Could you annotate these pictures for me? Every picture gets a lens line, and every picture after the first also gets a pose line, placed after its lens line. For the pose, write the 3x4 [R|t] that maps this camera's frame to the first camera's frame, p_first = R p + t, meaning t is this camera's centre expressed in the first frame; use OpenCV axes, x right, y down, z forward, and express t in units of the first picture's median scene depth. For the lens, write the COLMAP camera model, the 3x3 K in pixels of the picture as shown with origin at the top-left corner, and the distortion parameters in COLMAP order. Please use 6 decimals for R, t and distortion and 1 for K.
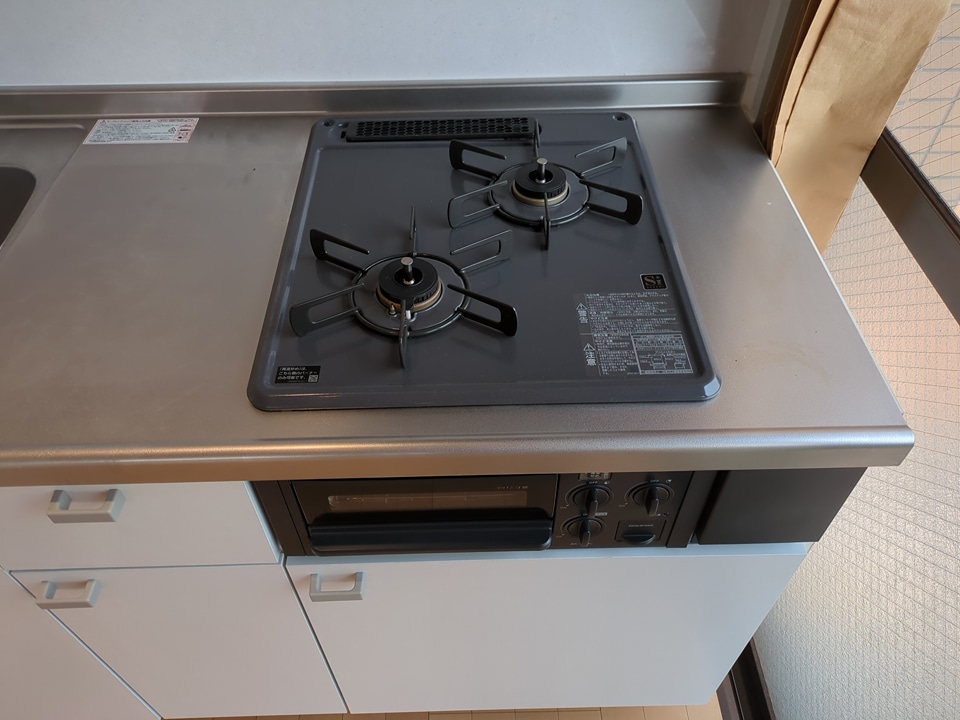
lens RADIAL K [[707.4, 0, 480.0], [0, 707.4, 360.0], [0, 0, 1]] dist [0.082375, -0.084273]
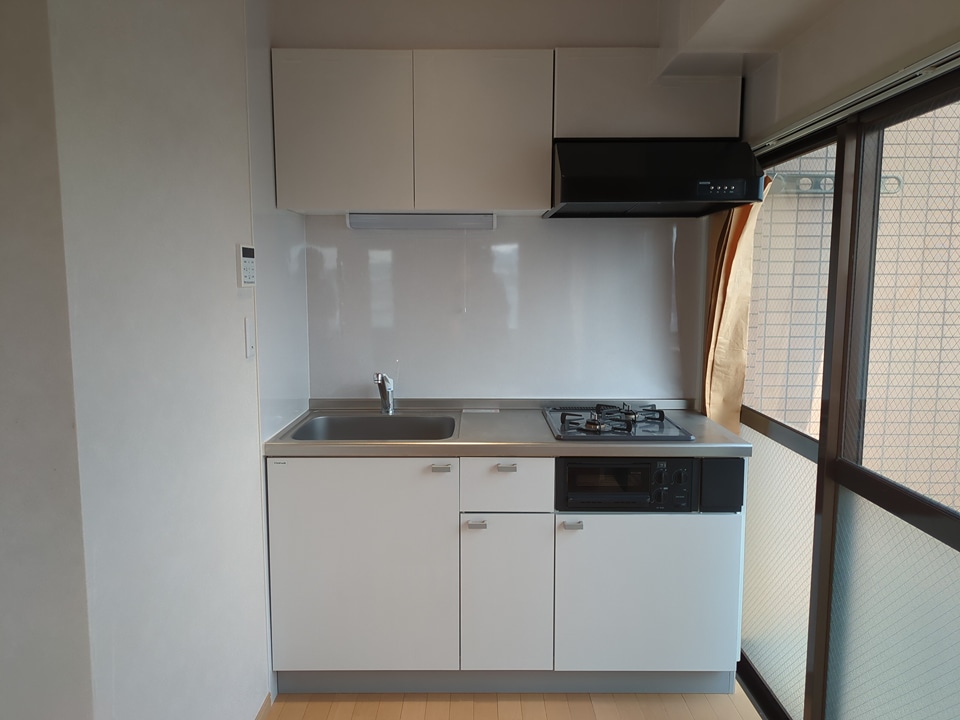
lens RADIAL K [[707.4, 0, 480.0], [0, 707.4, 360.0], [0, 0, 1]] dist [0.082375, -0.084273]
pose [[0.999837, 0.016548, -0.007247, -0.558666], [-0.017292, 0.760590, -0.649003, 1.621140], [-0.005228, 0.649022, 0.760752, -1.502595]]
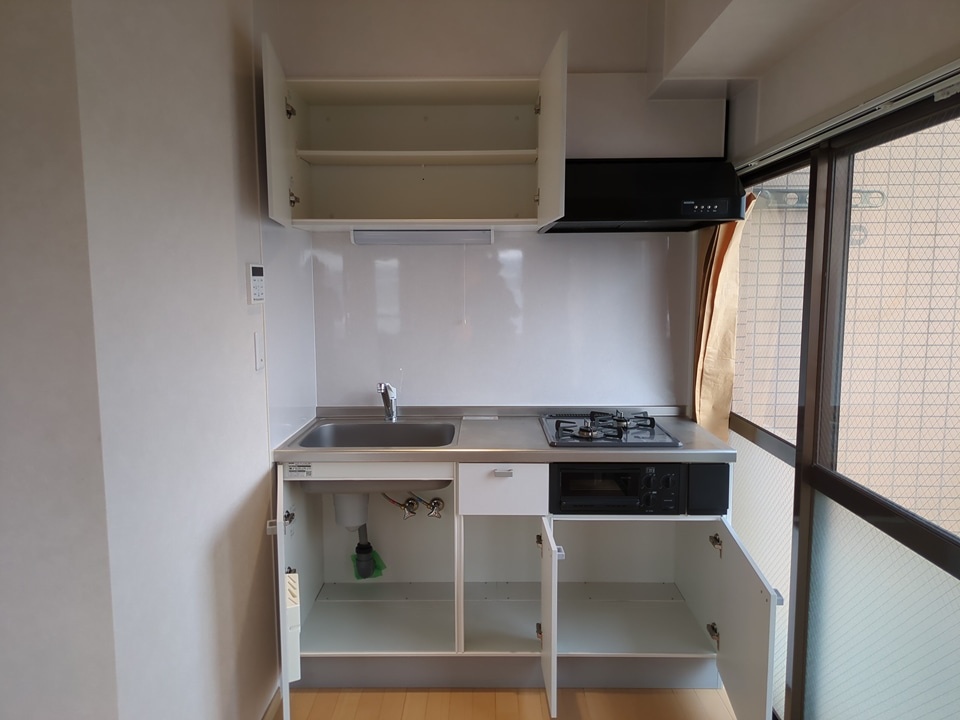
lens RADIAL K [[707.4, 0, 480.0], [0, 707.4, 360.0], [0, 0, 1]] dist [0.082375, -0.084273]
pose [[0.999700, 0.012273, -0.021182, -0.505452], [-0.023097, 0.759637, -0.649937, 1.684042], [0.008114, 0.650231, 0.759693, -1.638977]]
